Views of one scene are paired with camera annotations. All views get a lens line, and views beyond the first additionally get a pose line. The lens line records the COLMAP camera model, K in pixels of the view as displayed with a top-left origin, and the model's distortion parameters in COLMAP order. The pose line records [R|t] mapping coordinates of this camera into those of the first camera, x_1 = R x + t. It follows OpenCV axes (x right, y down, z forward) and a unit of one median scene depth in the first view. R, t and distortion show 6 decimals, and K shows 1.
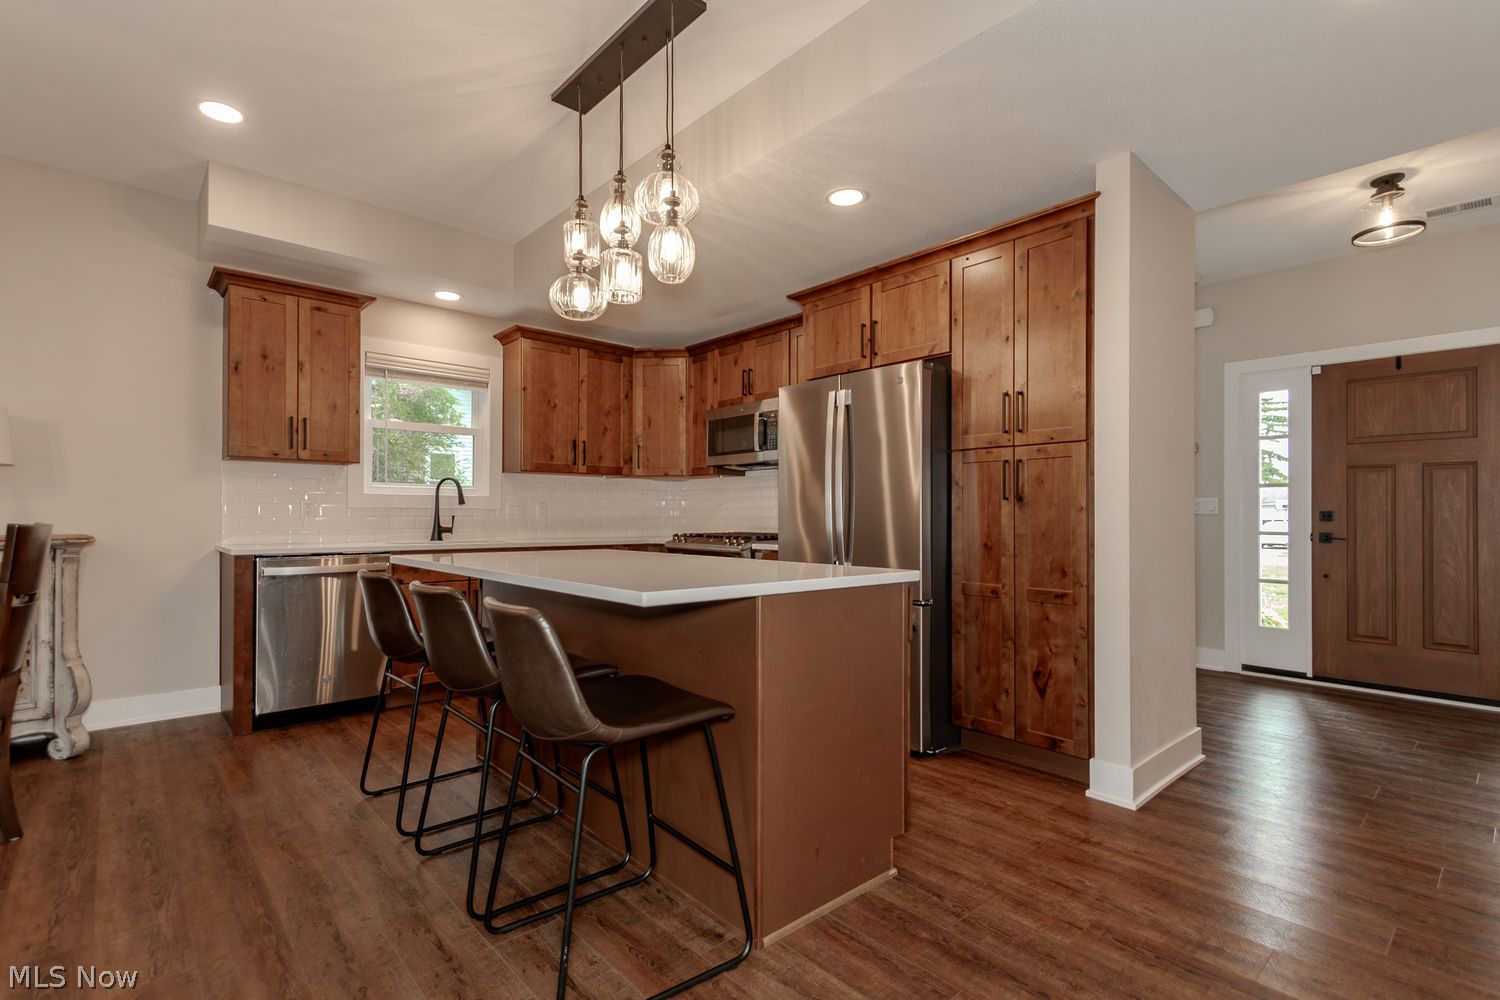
lens RADIAL K [[692.4, 0, 724.6], [0, 692.4, 508.9], [0, 0, 1]] dist [0.010293, -0.002806]
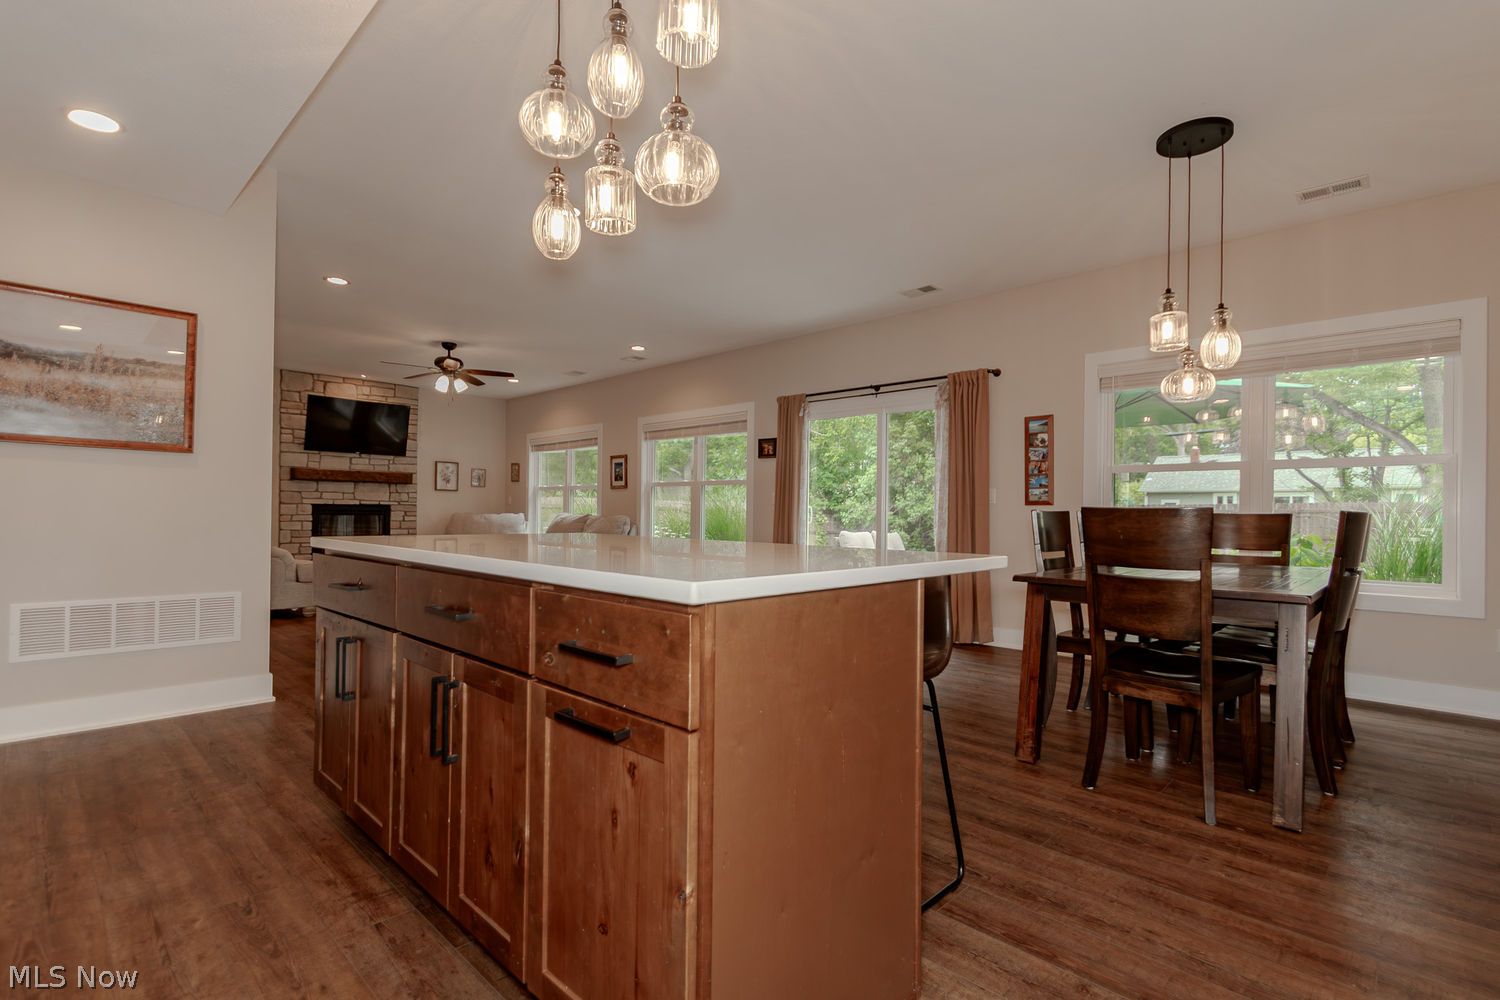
lens RADIAL K [[692.4, 0, 739.4], [0, 692.4, 515.9], [0, 0, 1]] dist [0.010293, -0.002806]
pose [[-0.995533, -0.016175, -0.093021, -0.136378], [-0.015643, 0.999857, -0.006441, 0.027466], [0.093112, -0.004957, -0.995643, 1.075747]]
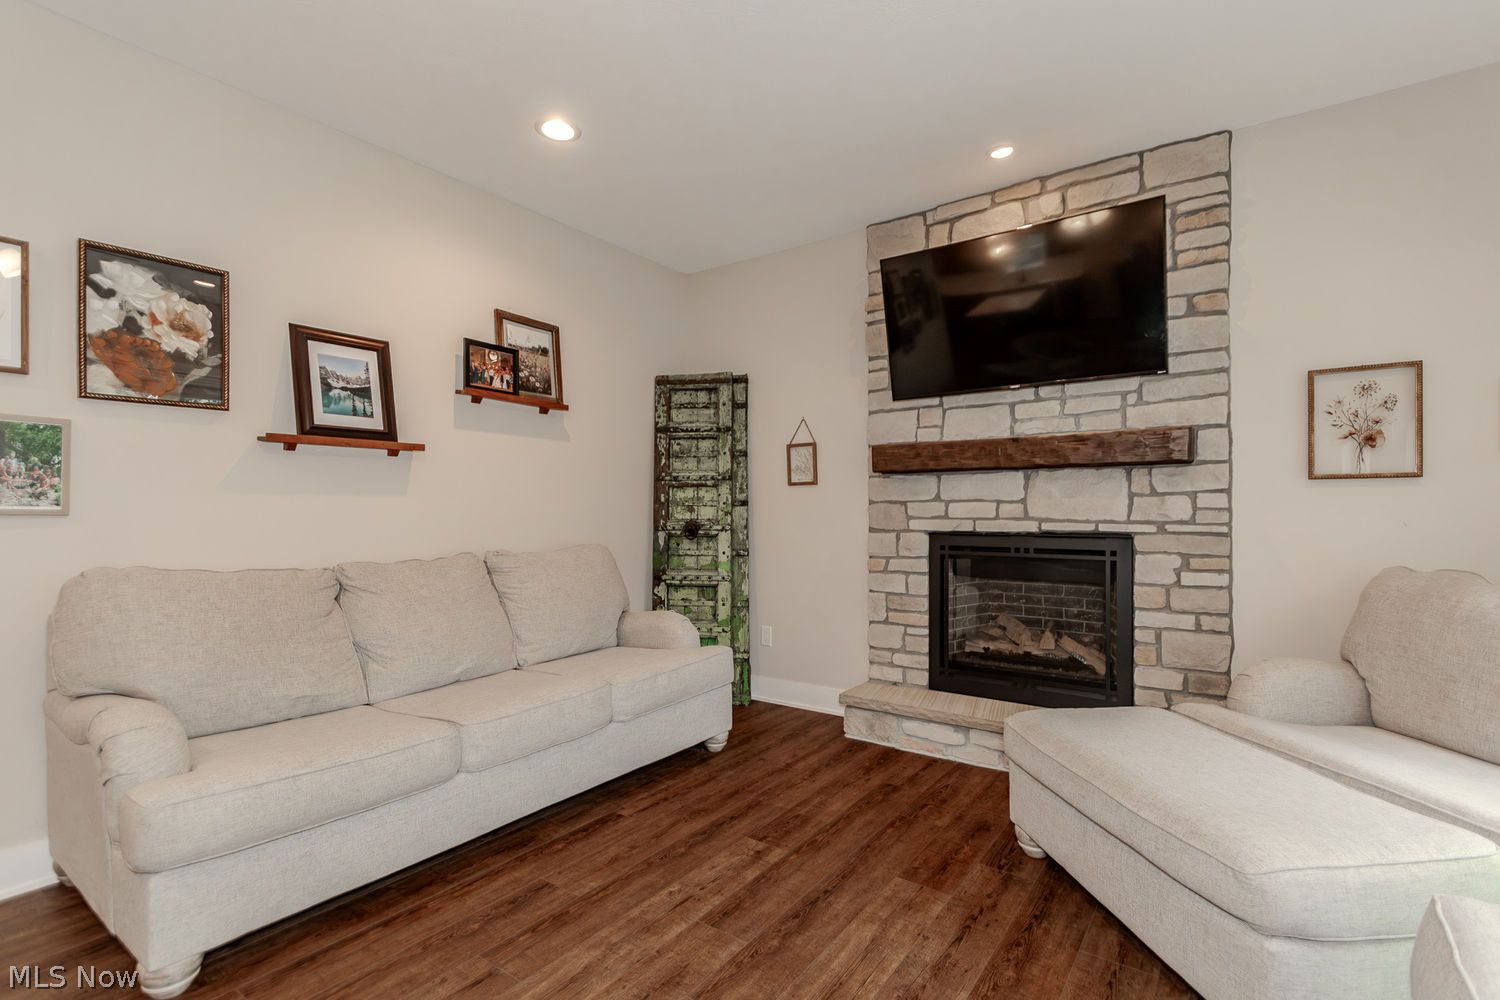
lens RADIAL K [[692.4, 0, 776.5], [0, 692.4, 508.3], [0, 0, 1]] dist [0.010293, -0.002806]
pose [[-0.247392, -0.003479, 0.968909, 0.192704], [-0.008304, 0.999964, 0.001470, -0.030703], [-0.968880, -0.007682, -0.247412, -0.753441]]
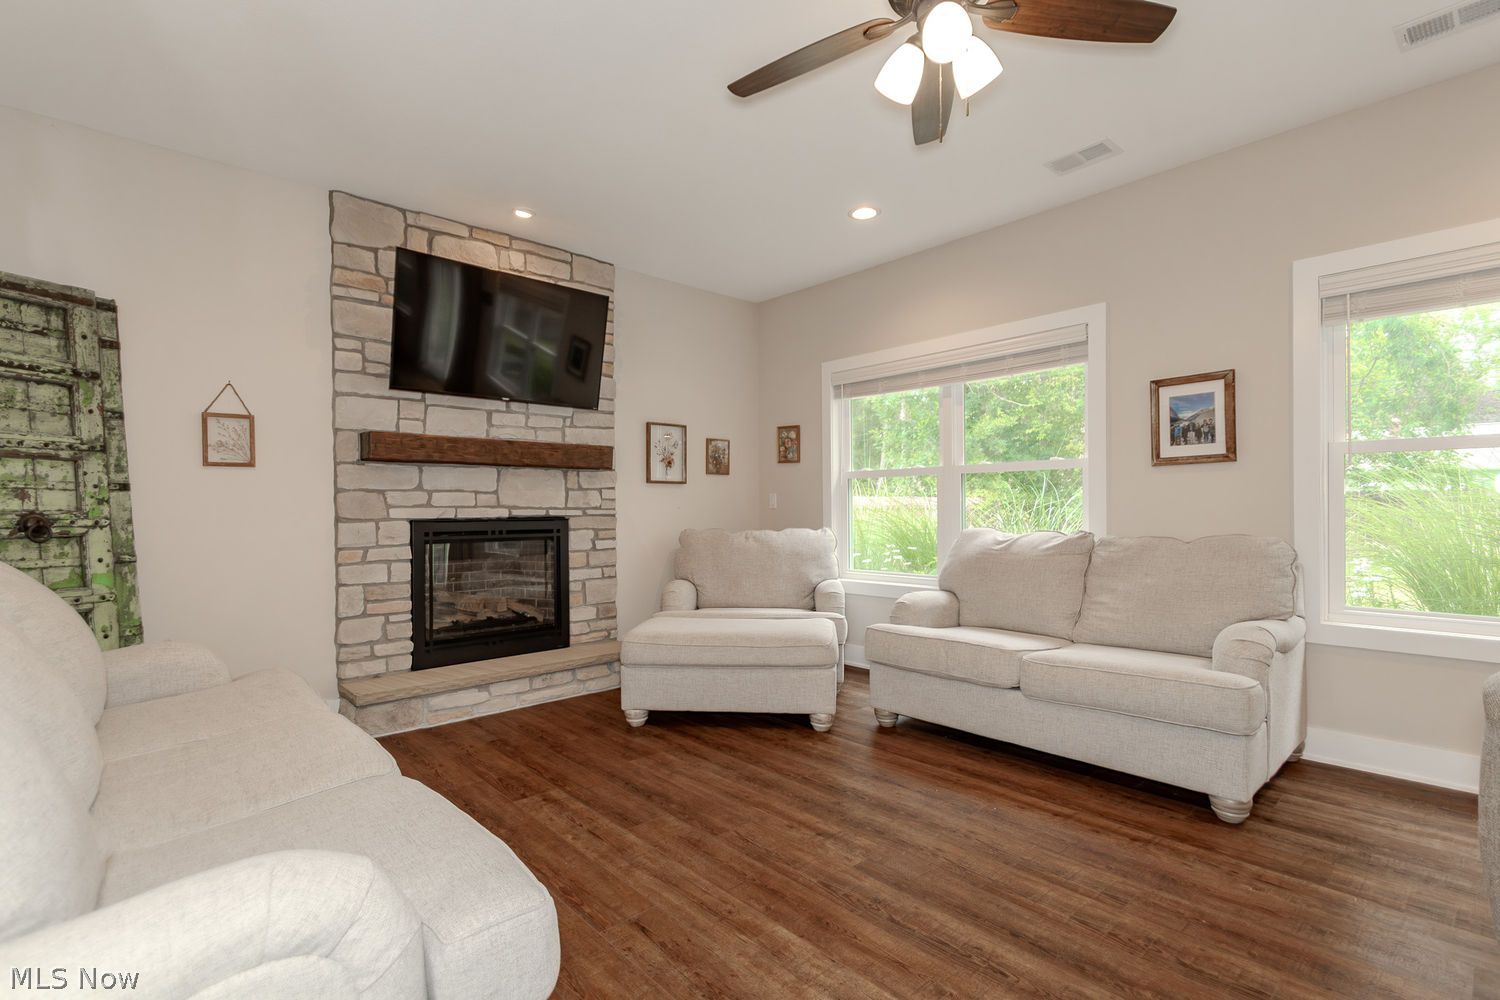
lens RADIAL K [[692.4, 0, 718.9], [0, 692.4, 506.4], [0, 0, 1]] dist [0.010293, -0.002806]
pose [[-0.999997, 0.002066, -0.001484, 0.568194], [0.002087, 0.999897, -0.014228, -0.006691], [0.001454, -0.014232, -0.999898, -0.272972]]
